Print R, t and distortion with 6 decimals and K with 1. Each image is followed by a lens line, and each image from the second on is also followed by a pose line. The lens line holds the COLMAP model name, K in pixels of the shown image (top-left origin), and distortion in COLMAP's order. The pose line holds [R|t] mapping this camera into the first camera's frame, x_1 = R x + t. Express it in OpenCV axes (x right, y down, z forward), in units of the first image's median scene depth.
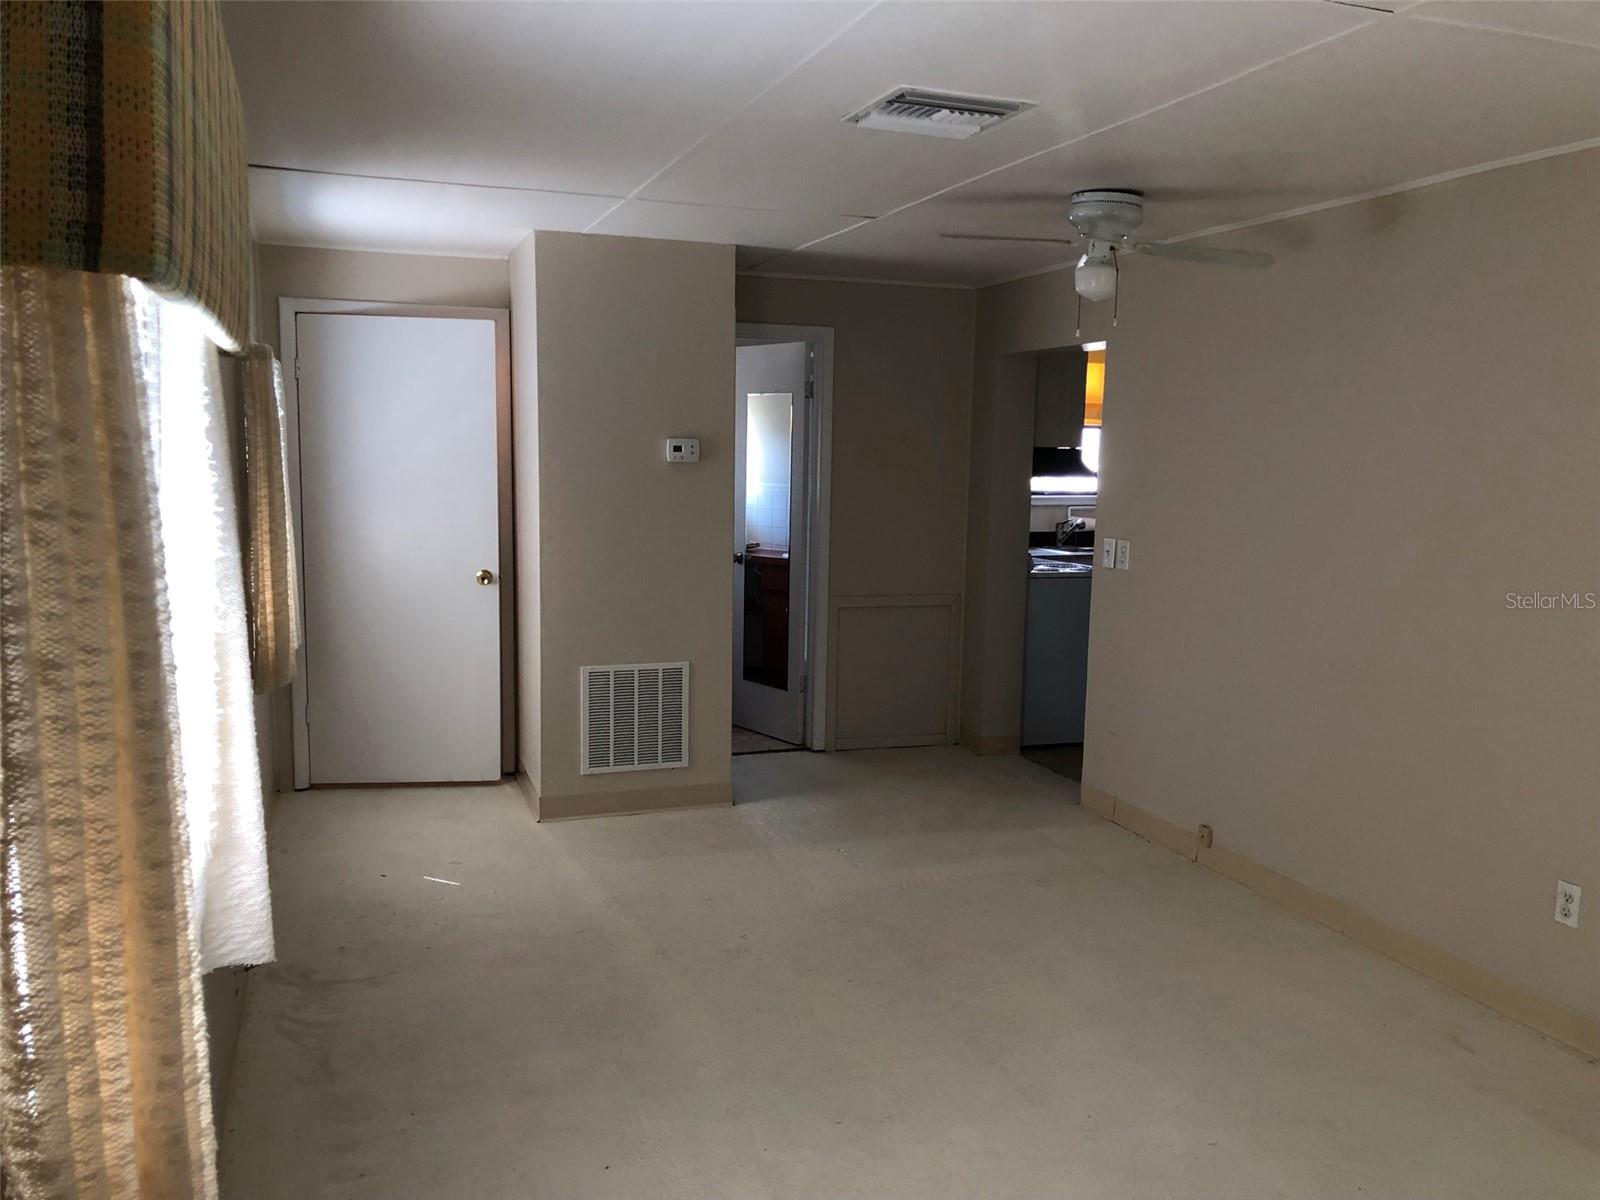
lens RADIAL K [[1337.3, 0, 805.3], [0, 1337.3, 608.9], [0, 0, 1]] dist [0.038745, -0.027838]
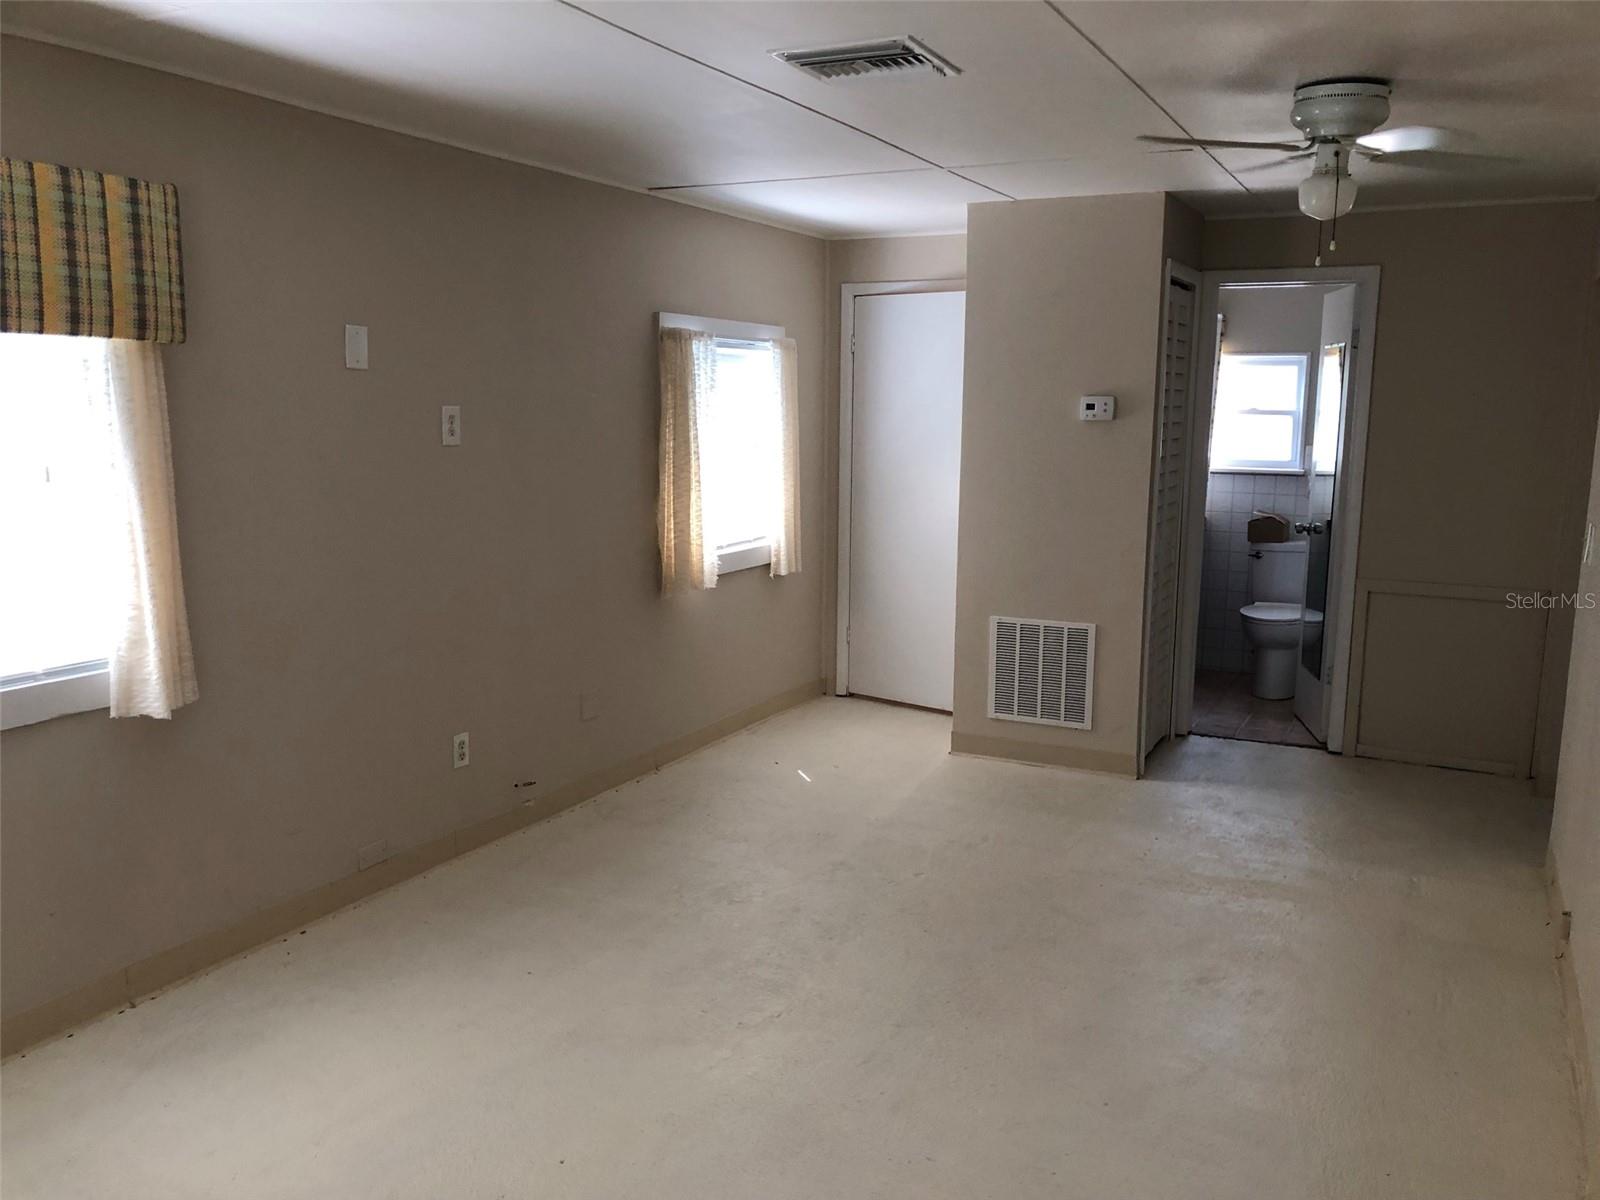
lens RADIAL K [[1337.3, 0, 800.1], [0, 1337.3, 592.8], [0, 0, 1]] dist [0.038745, -0.027838]
pose [[0.672896, 0.095222, -0.733583, 0.494141], [-0.085934, 0.995029, 0.050334, -0.014413], [0.734729, 0.029170, 0.677734, 0.172673]]
